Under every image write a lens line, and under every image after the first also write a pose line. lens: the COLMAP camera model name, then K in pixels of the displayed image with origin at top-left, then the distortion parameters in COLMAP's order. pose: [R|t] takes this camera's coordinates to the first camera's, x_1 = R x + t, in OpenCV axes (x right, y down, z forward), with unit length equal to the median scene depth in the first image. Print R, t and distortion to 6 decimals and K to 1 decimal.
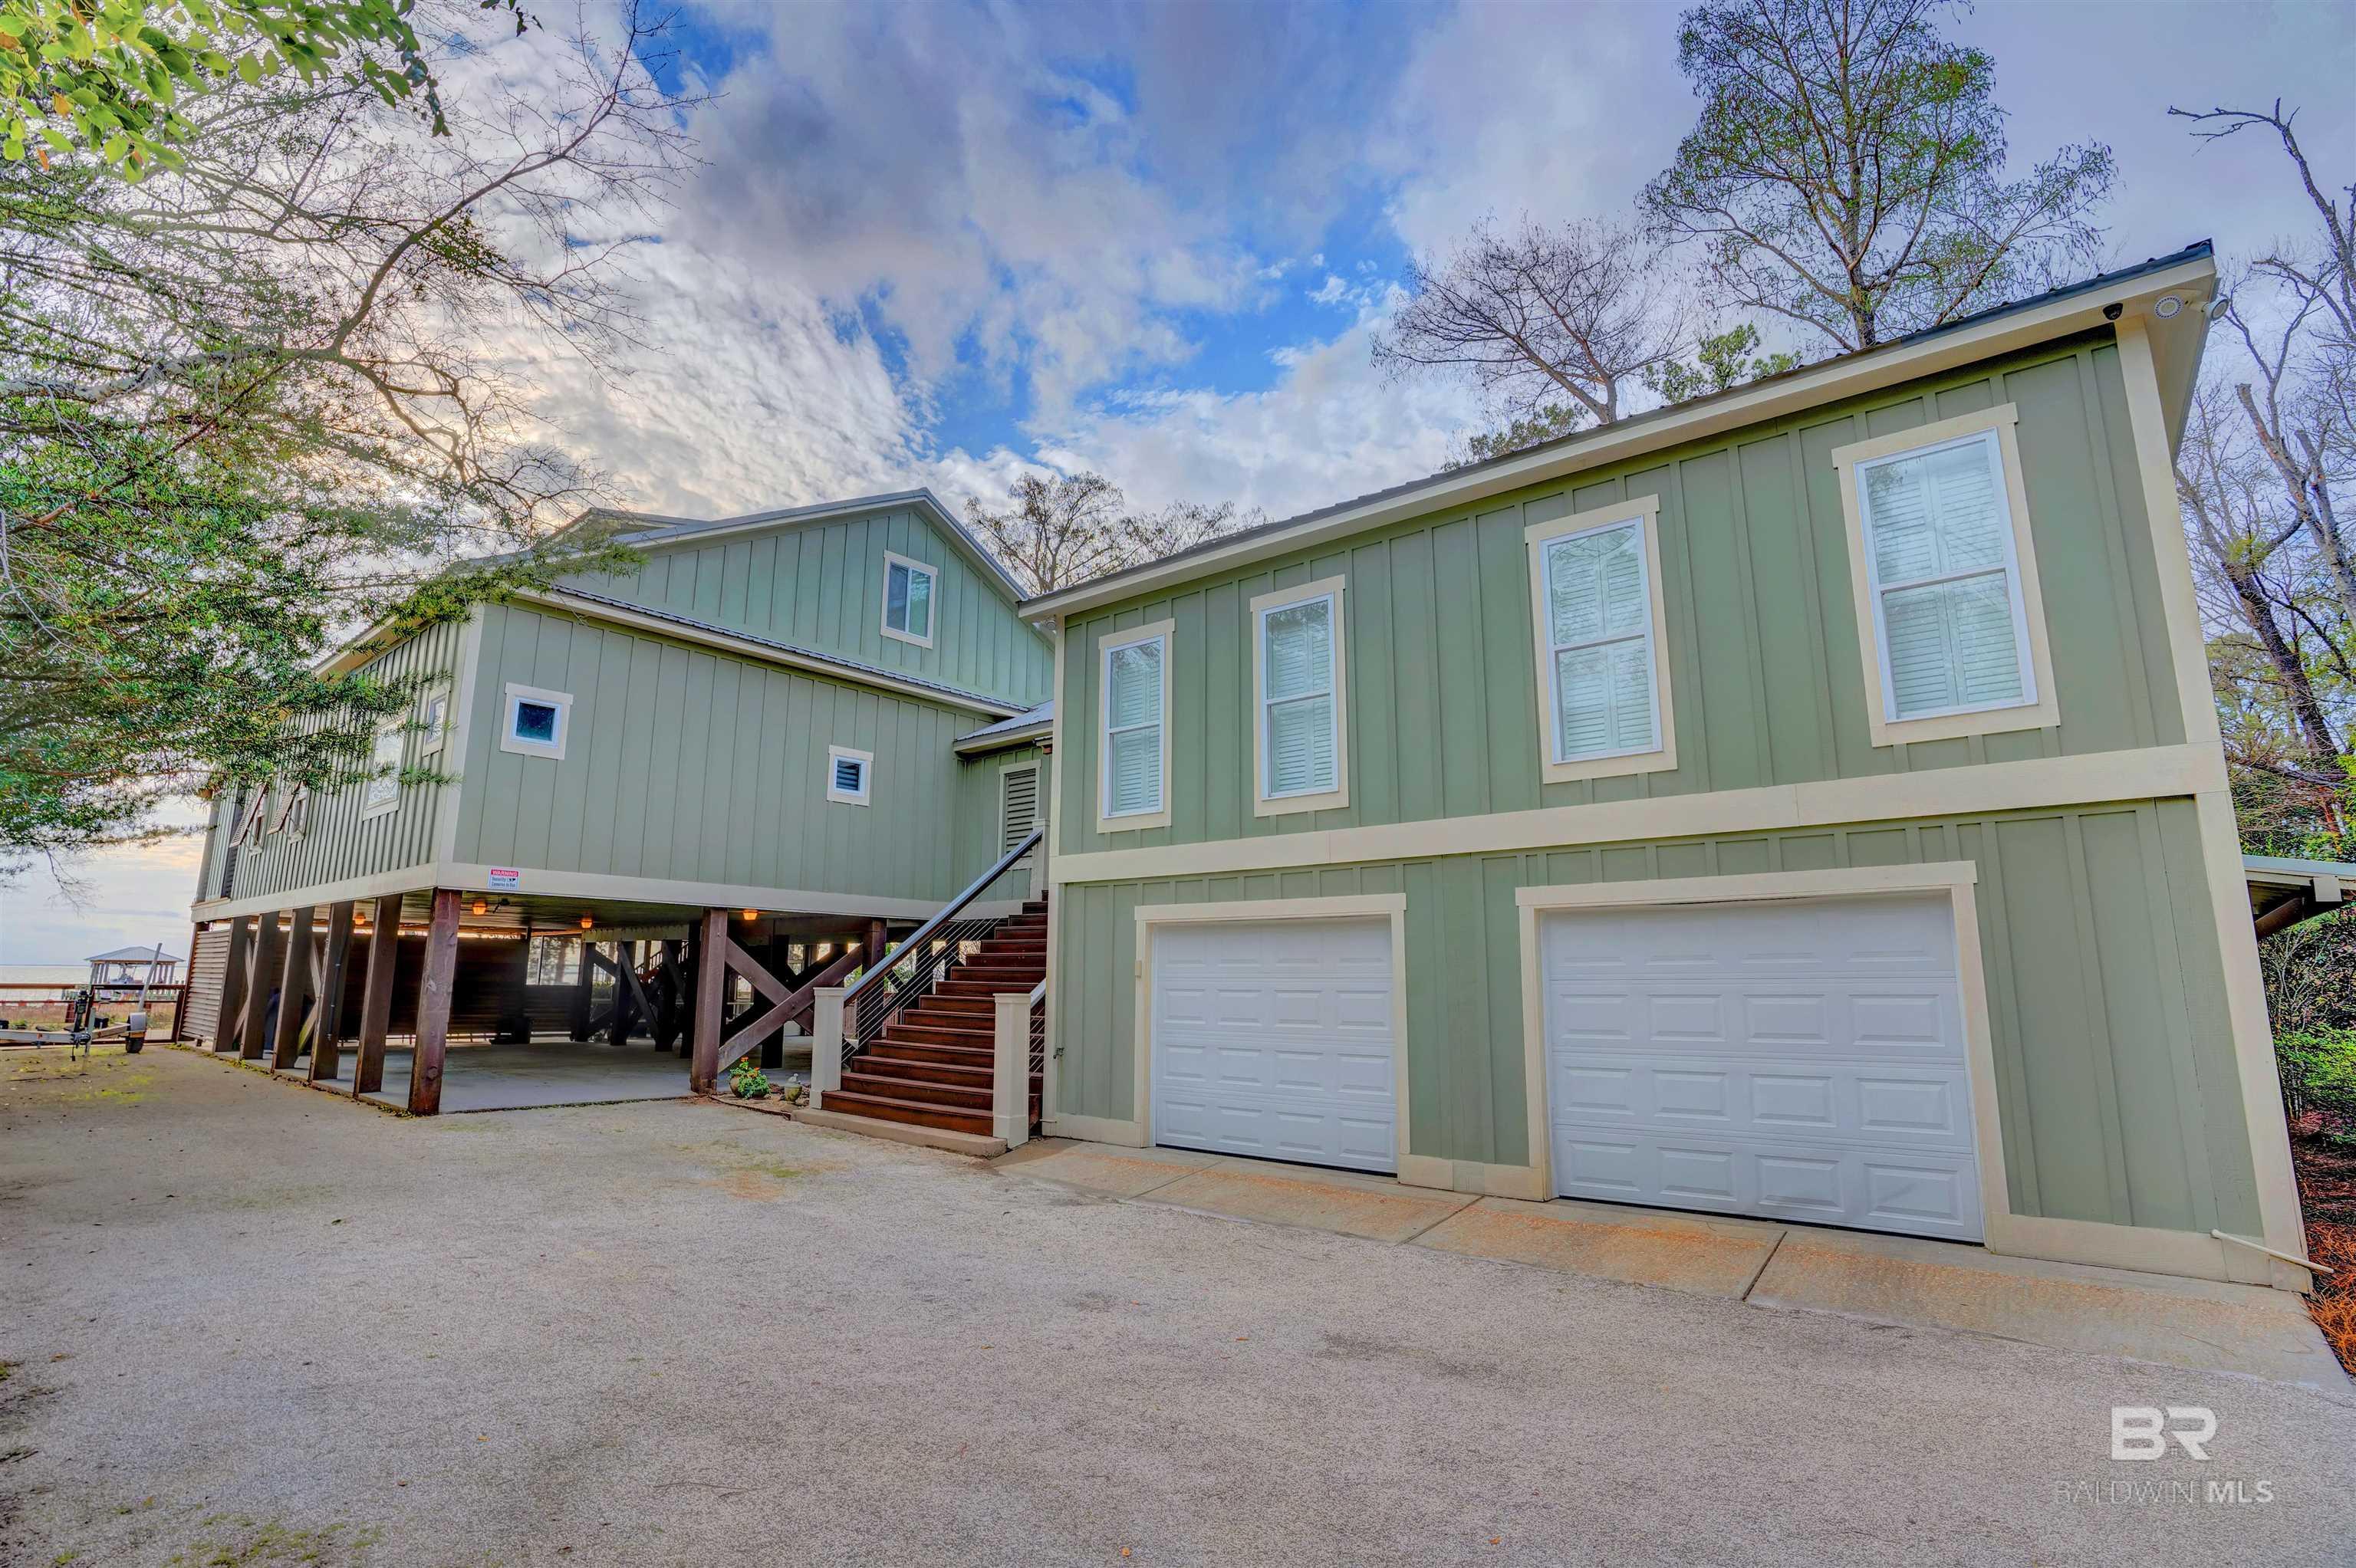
lens RADIAL K [[1106.7, 0, 1174.5], [0, 1106.7, 777.7], [0, 0, 1]] dist [-0.064078, 0.024626]
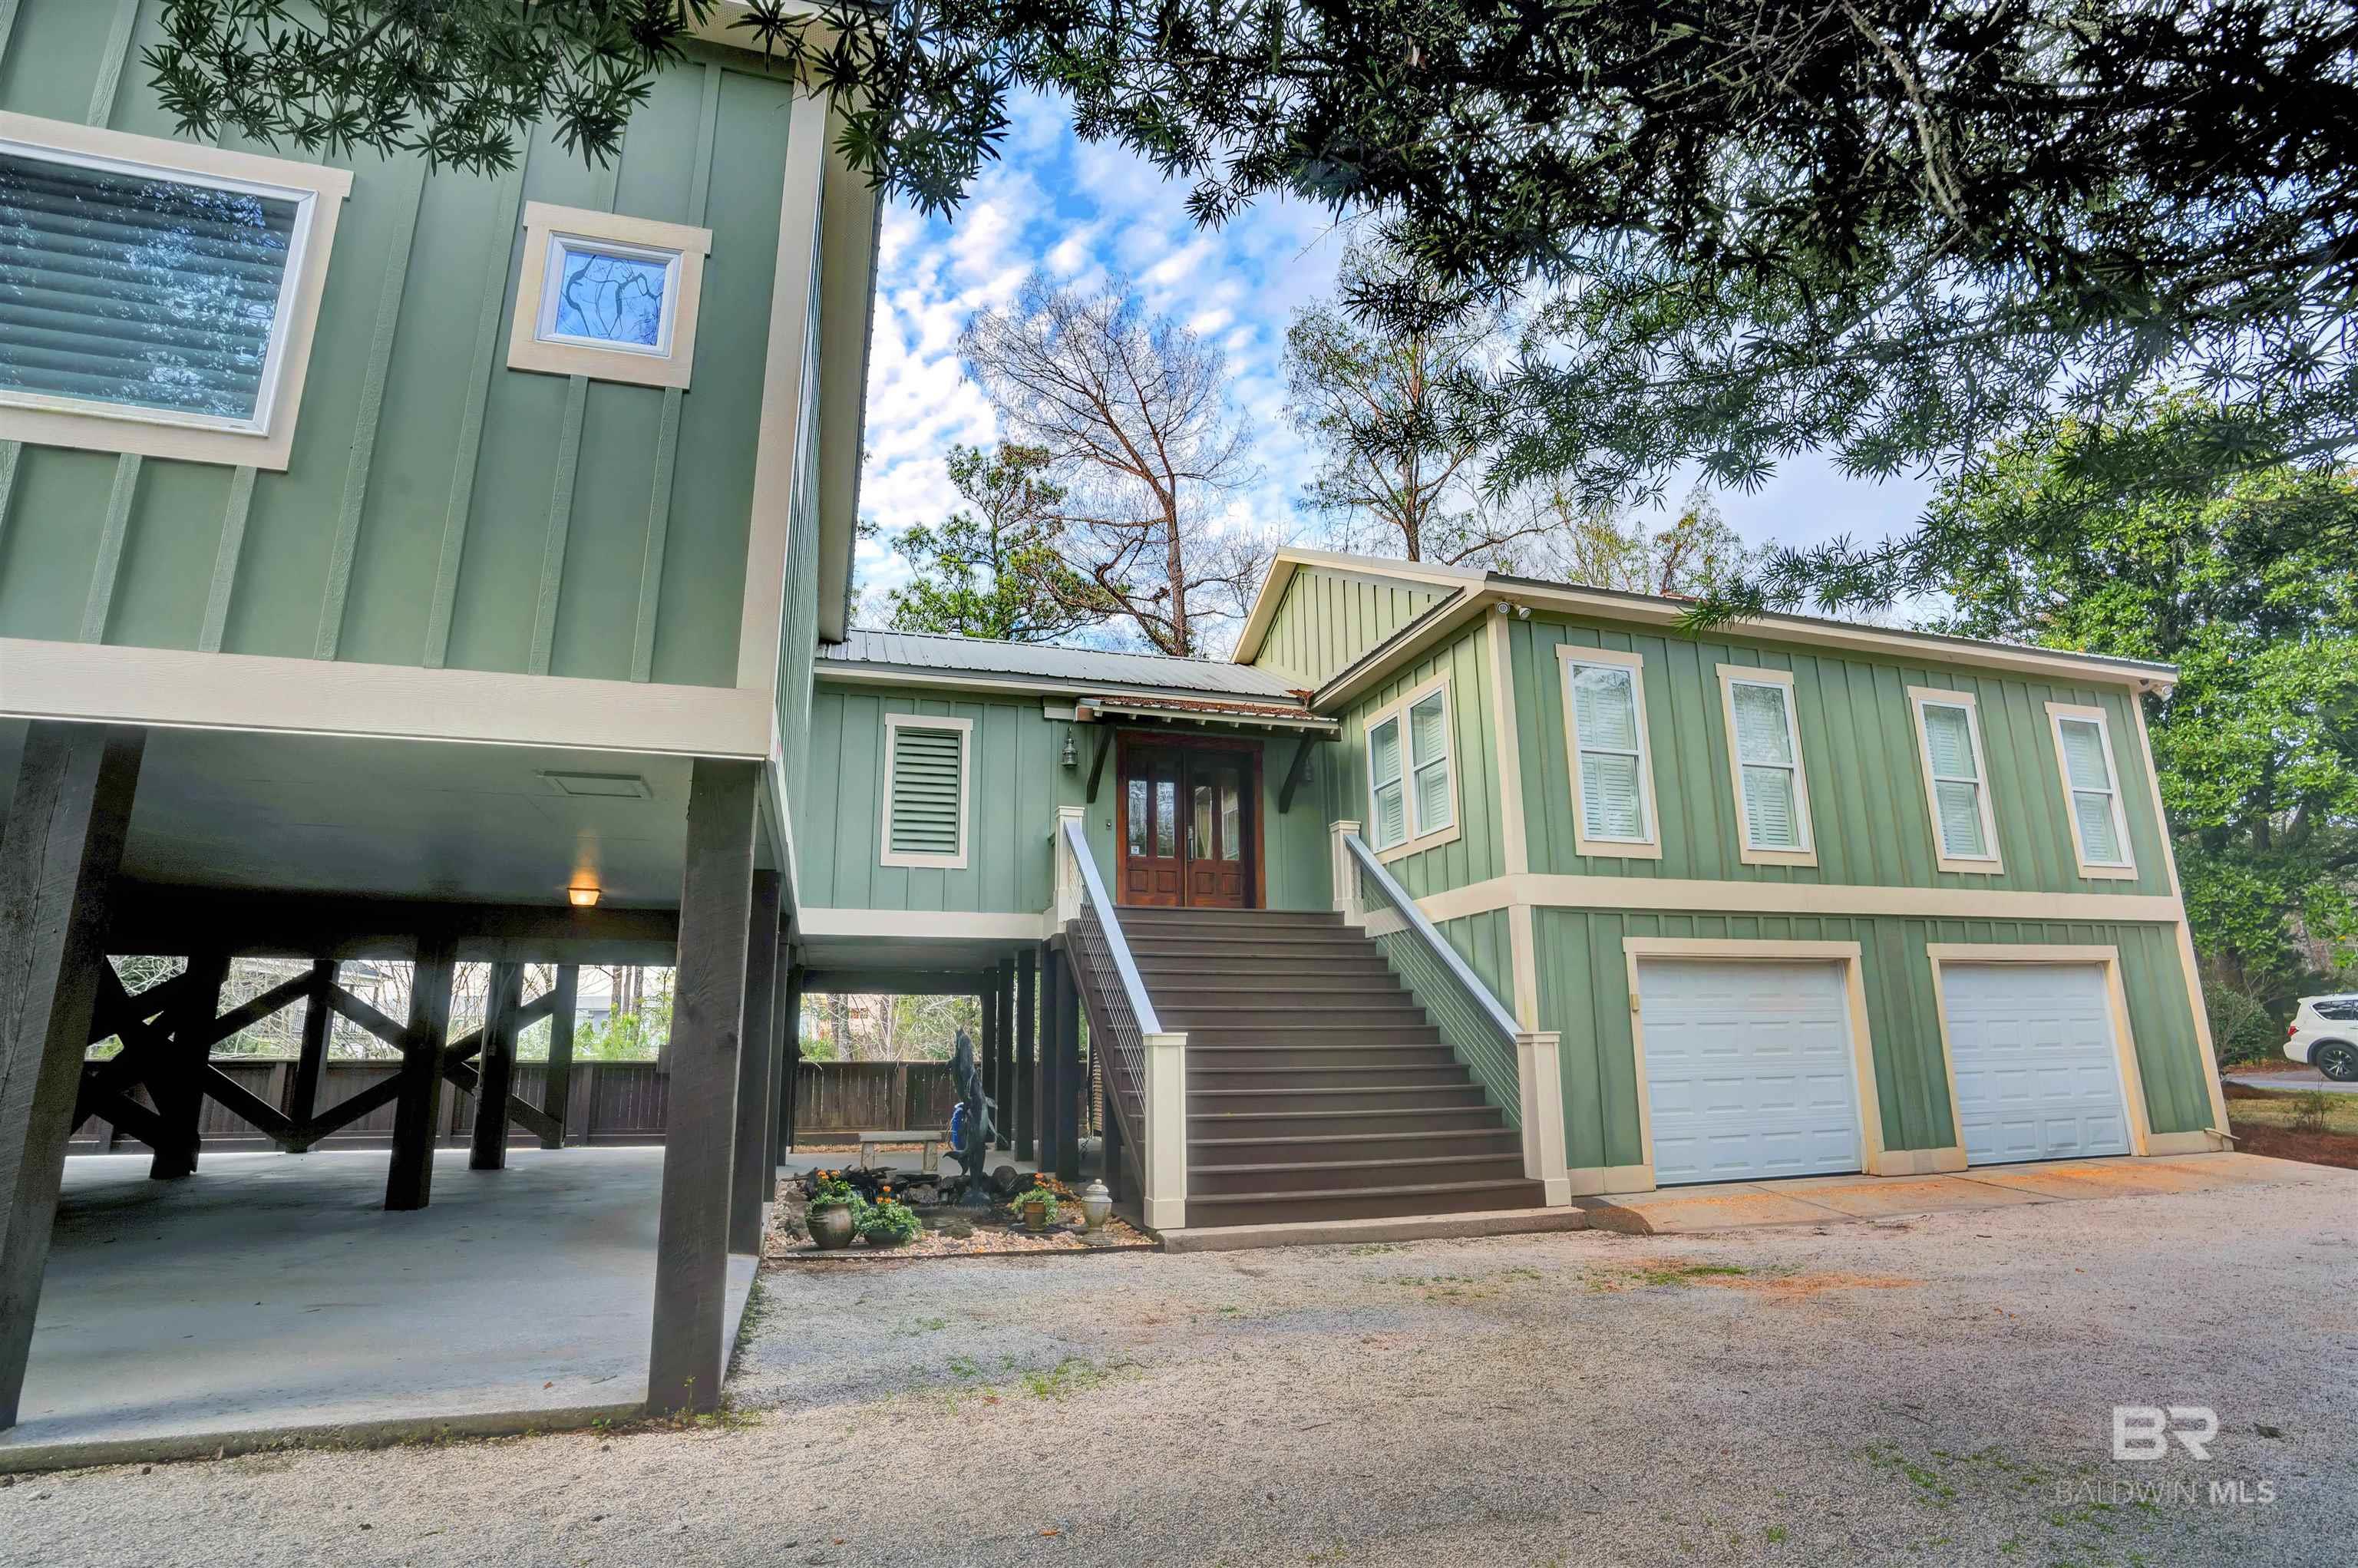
lens RADIAL K [[1107.7, 0, 1175.5], [0, 1107.7, 777.7], [0, 0, 1]] dist [-0.064078, 0.024626]
pose [[0.561890, 0.181513, 0.807052, -1.255356], [-0.141627, 0.982332, -0.122331, 0.182012], [-0.814998, -0.045564, 0.577670, 0.930046]]
